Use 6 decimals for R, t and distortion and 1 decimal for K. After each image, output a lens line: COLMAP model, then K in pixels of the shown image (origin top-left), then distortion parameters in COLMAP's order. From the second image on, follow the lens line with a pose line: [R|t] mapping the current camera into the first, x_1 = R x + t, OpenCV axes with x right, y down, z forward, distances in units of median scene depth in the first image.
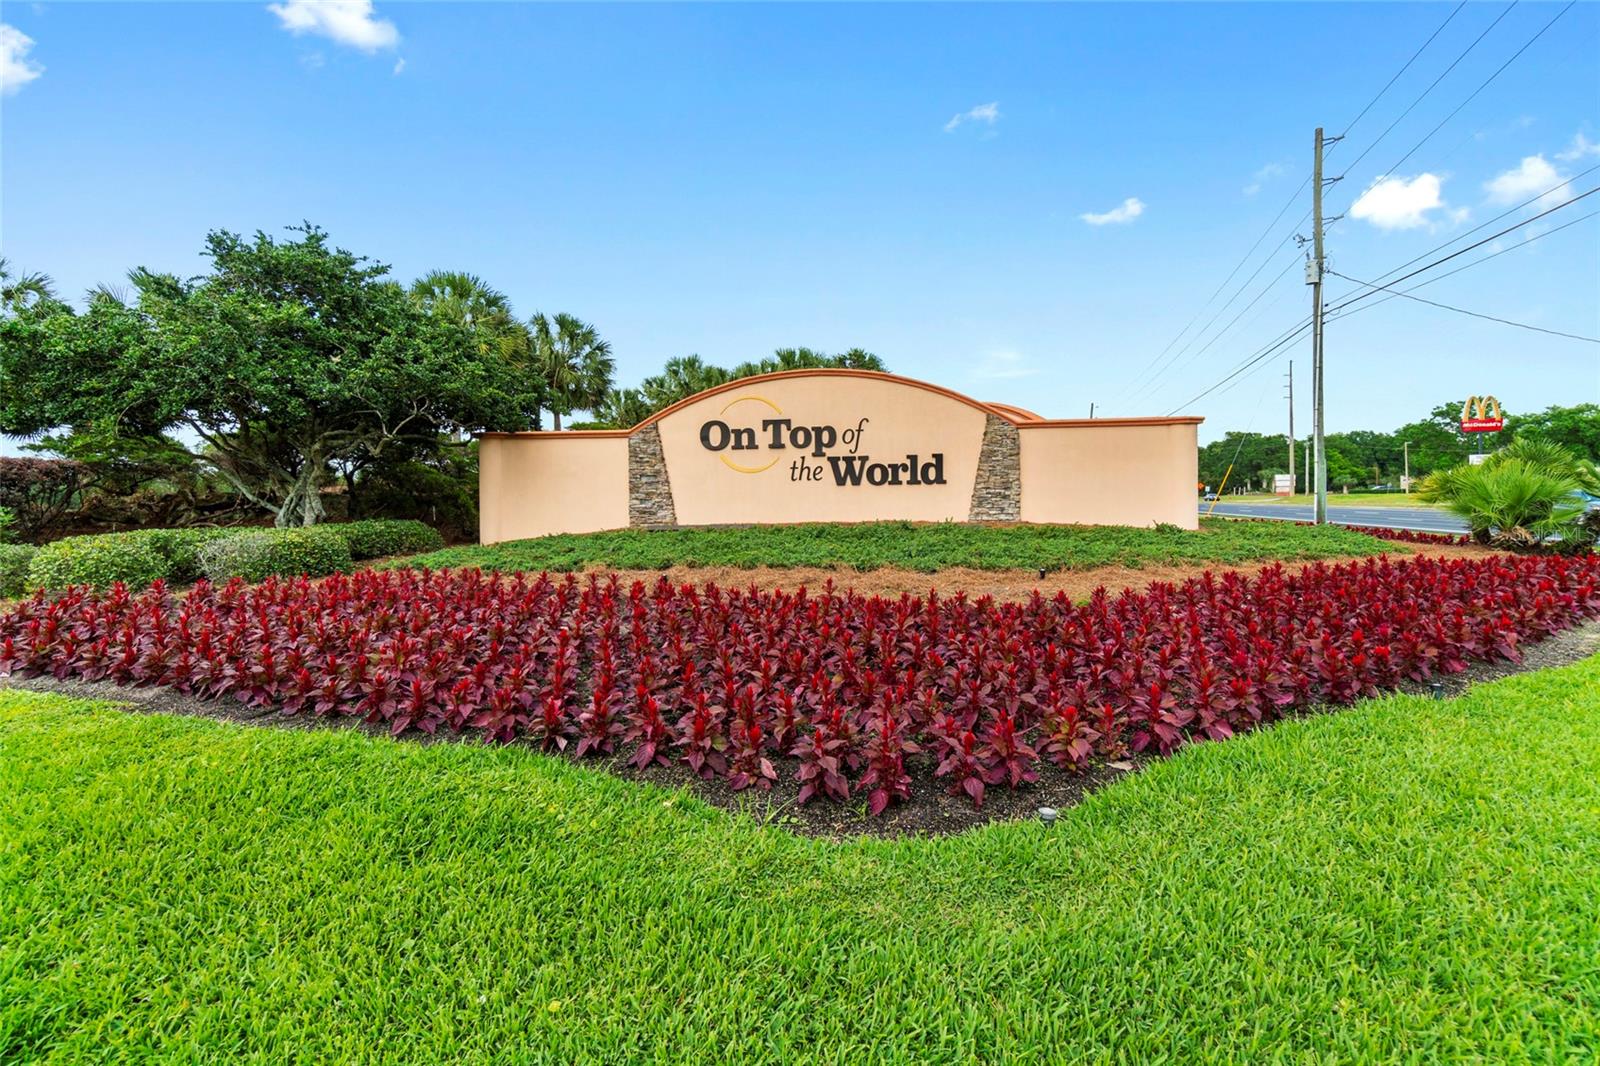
lens RADIAL K [[681.0, 0, 792.6], [0, 681.0, 496.9], [0, 0, 1]] dist [-0.002278, -0.000573]
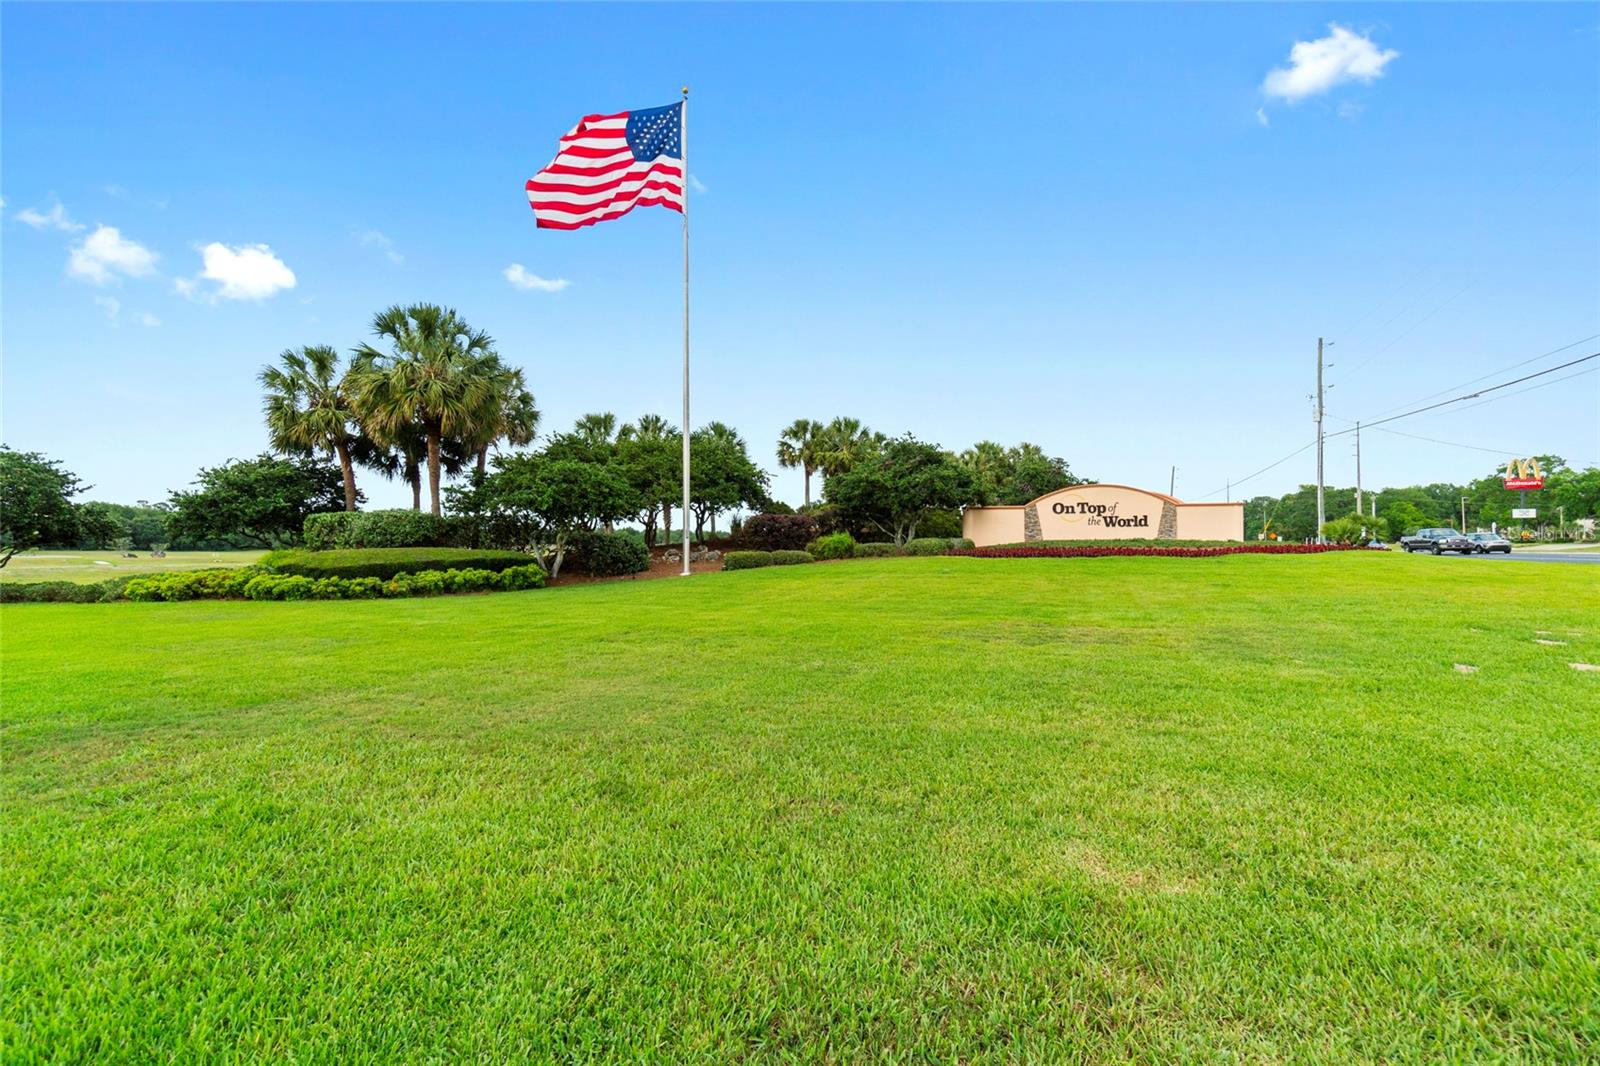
lens RADIAL K [[681.0, 0, 789.8], [0, 681.0, 532.1], [0, 0, 1]] dist [-0.002278, -0.000573]
pose [[0.996263, 0.006298, -0.086139, -0.964750], [-0.007946, 0.999792, -0.018800, 0.066426], [0.086003, 0.019414, 0.996106, -1.838391]]
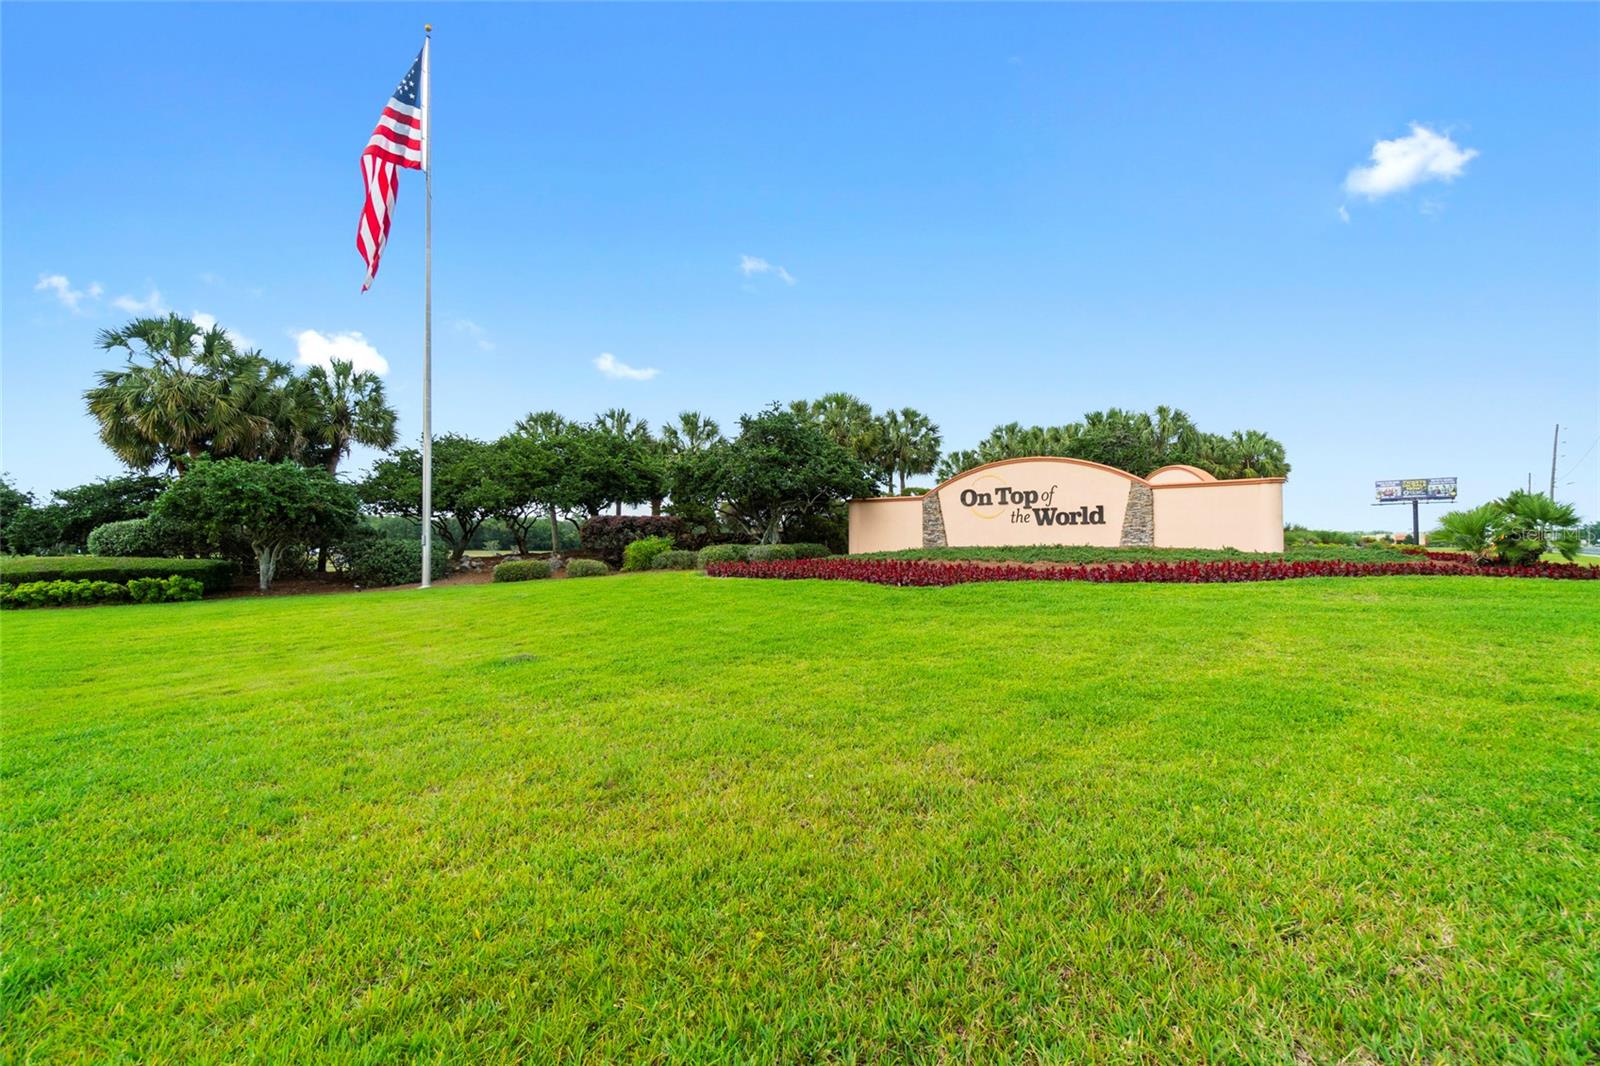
lens RADIAL K [[681.0, 0, 791.2], [0, 681.0, 540.9], [0, 0, 1]] dist [-0.002278, -0.000573]
pose [[0.863735, 0.004696, -0.503924, 0.386944], [-0.006500, 0.999977, -0.001822, 0.029328], [0.503904, 0.004849, 0.863746, -0.779827]]
